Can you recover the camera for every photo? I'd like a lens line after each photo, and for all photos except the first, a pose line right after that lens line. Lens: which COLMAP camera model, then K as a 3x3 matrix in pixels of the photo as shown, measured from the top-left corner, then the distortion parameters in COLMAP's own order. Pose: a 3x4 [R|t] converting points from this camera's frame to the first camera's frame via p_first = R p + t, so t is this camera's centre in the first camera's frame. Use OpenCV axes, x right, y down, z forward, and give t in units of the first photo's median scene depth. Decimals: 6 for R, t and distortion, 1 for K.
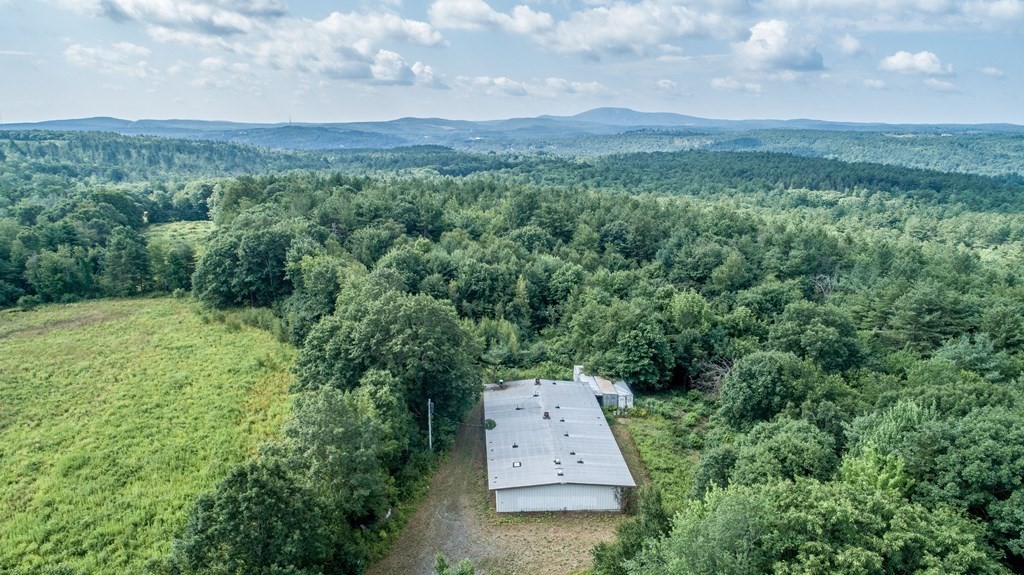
lens RADIAL K [[696.0, 0, 512.0], [0, 696.0, 287.5], [0, 0, 1]] dist [-0.018441, -0.001433]
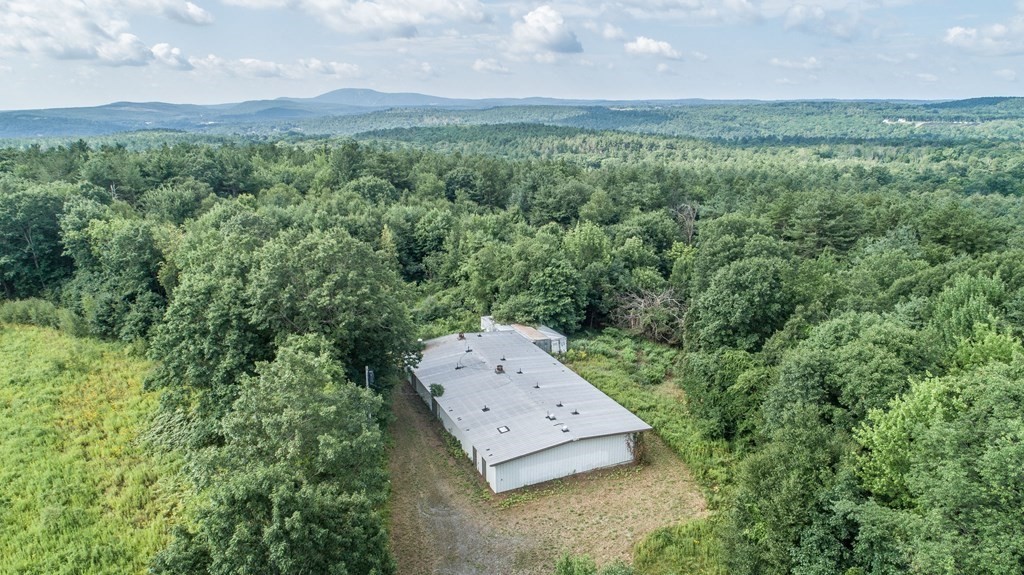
lens RADIAL K [[678.3, 0, 493.5], [0, 678.3, 297.3], [0, 0, 1]] dist [-0.014410, -0.000101]
pose [[0.934319, -0.106378, 0.340193, -0.160700], [0.096093, 0.994262, 0.046993, 0.045317], [-0.343240, -0.011216, 0.939181, 0.187947]]
